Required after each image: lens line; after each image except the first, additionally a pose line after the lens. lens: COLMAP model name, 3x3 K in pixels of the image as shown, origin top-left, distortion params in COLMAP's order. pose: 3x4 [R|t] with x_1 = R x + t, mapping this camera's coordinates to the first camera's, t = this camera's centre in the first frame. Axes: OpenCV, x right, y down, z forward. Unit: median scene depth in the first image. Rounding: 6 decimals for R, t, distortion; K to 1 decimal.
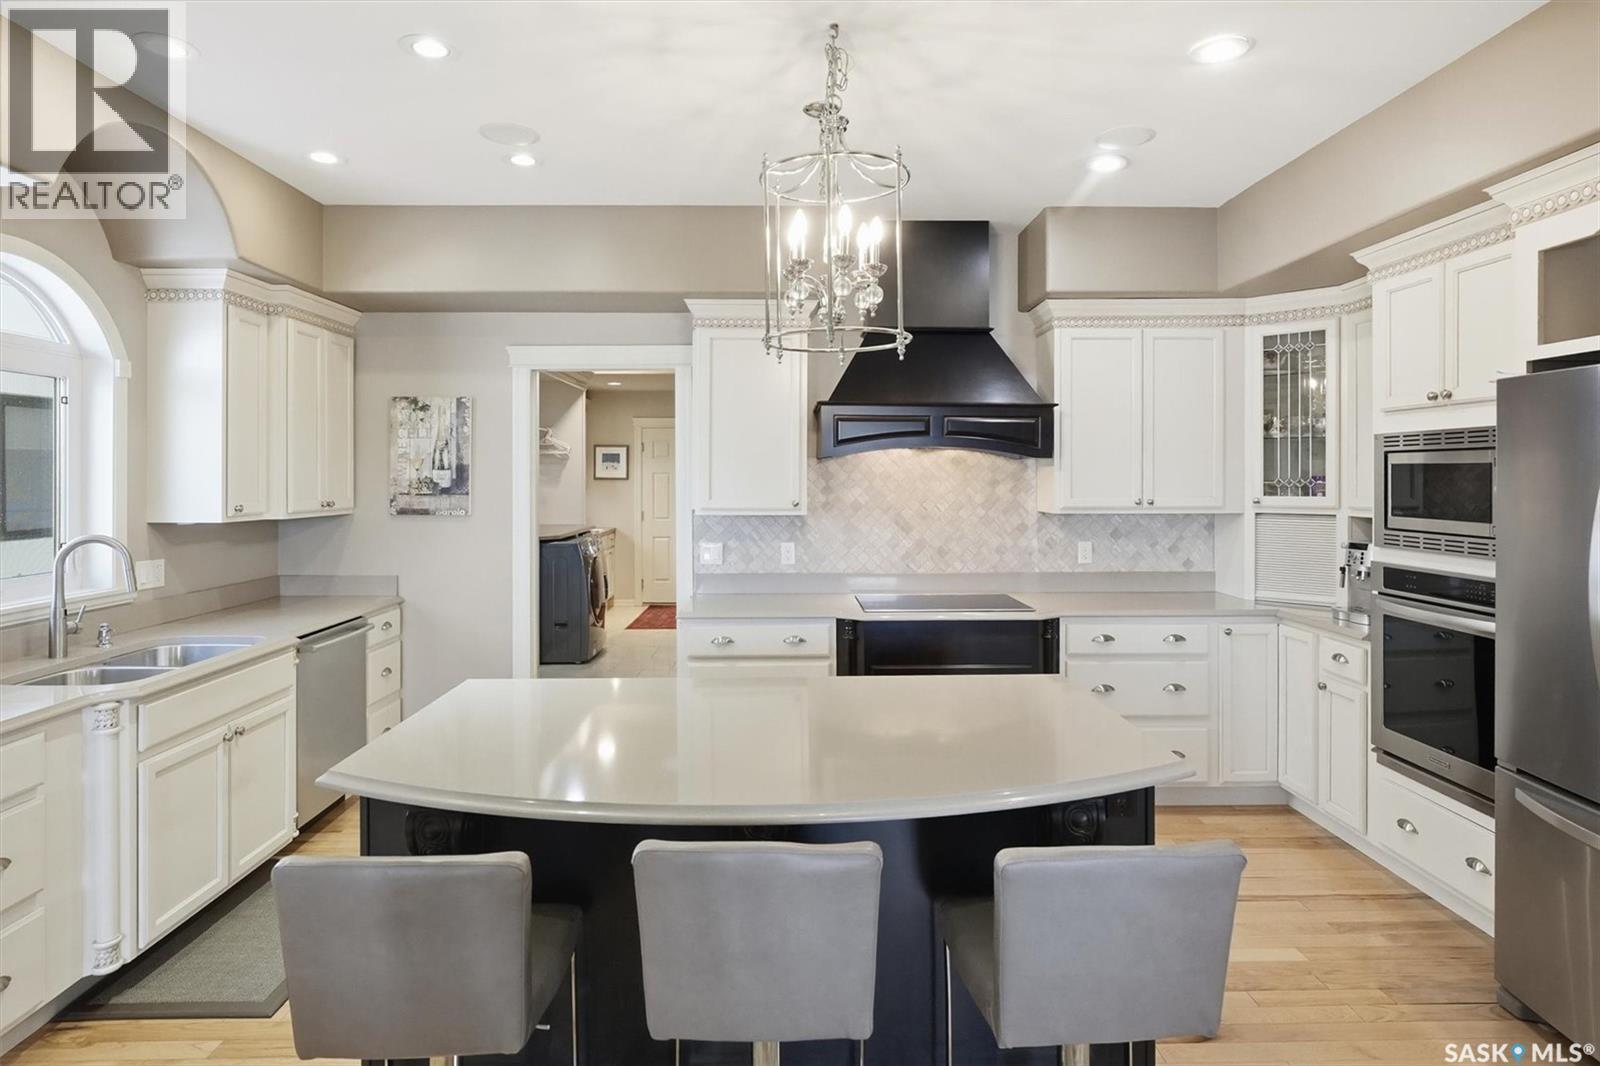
lens RADIAL K [[868.8, 0, 801.0], [0, 868.8, 473.3], [0, 0, 1]] dist [-0.005104, -0.001452]
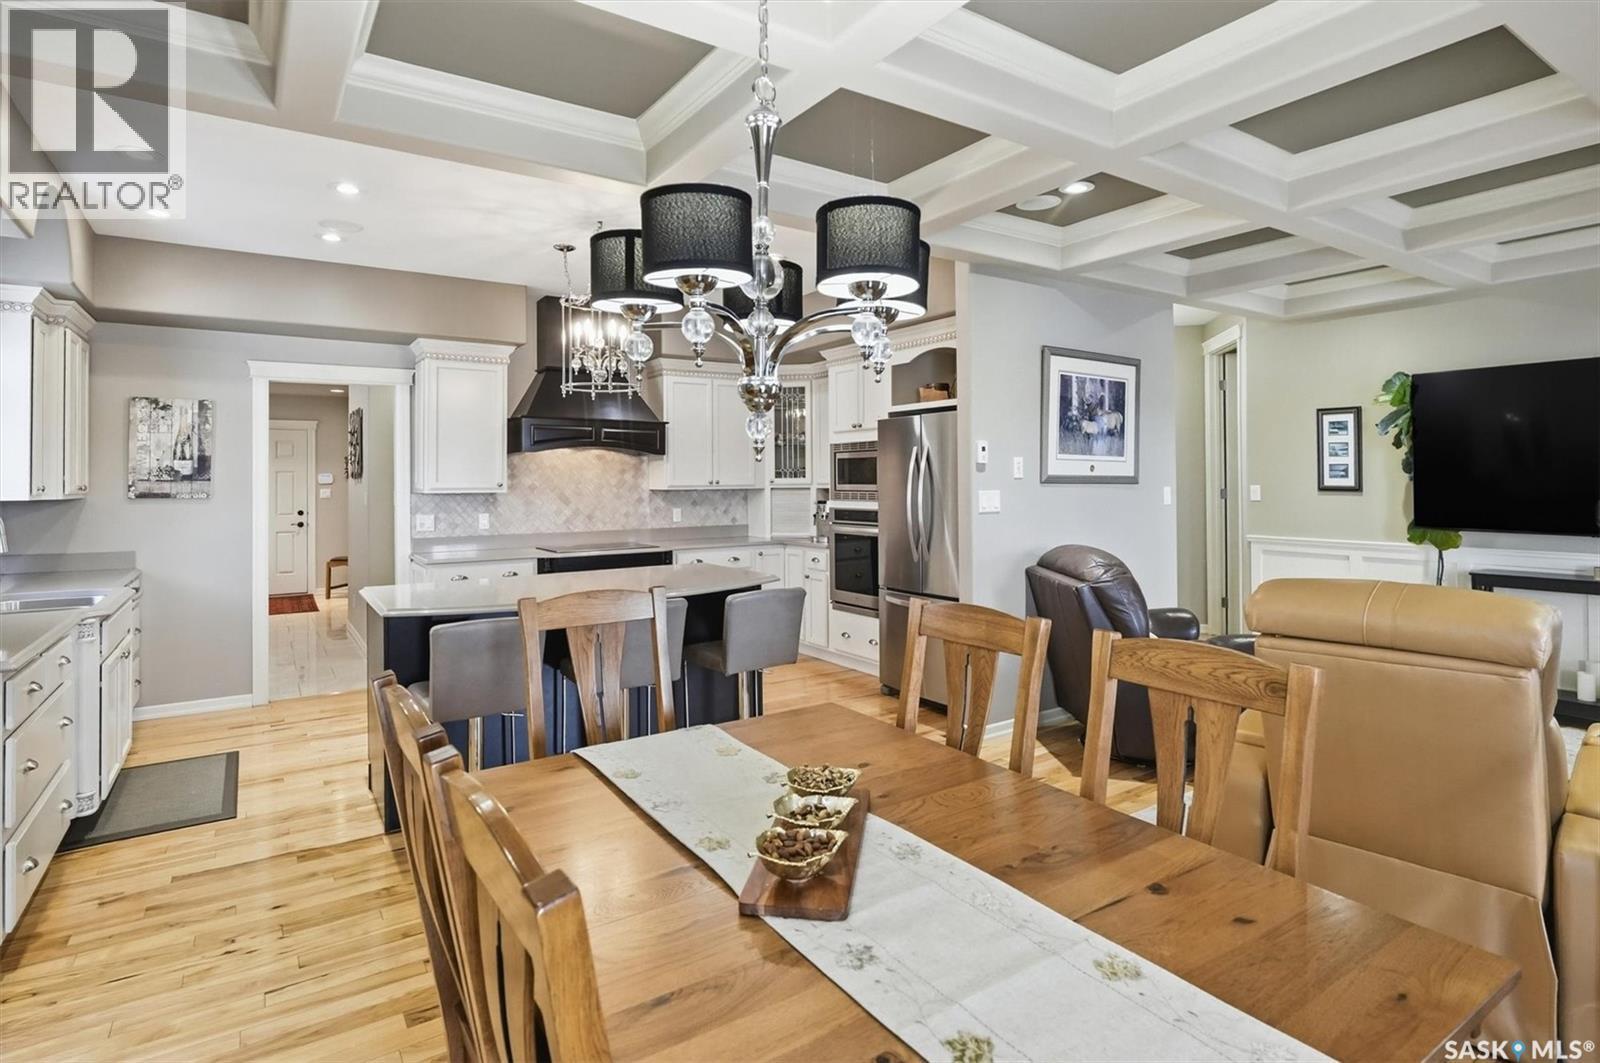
lens RADIAL K [[868.8, 0, 801.0], [0, 868.8, 471.8], [0, 0, 1]] dist [-0.005104, -0.001452]
pose [[0.836657, 0.001503, 0.547725, -0.358855], [0.005125, 0.999931, -0.010572, 0.029427], [-0.547703, 0.011652, 0.836592, -0.465861]]
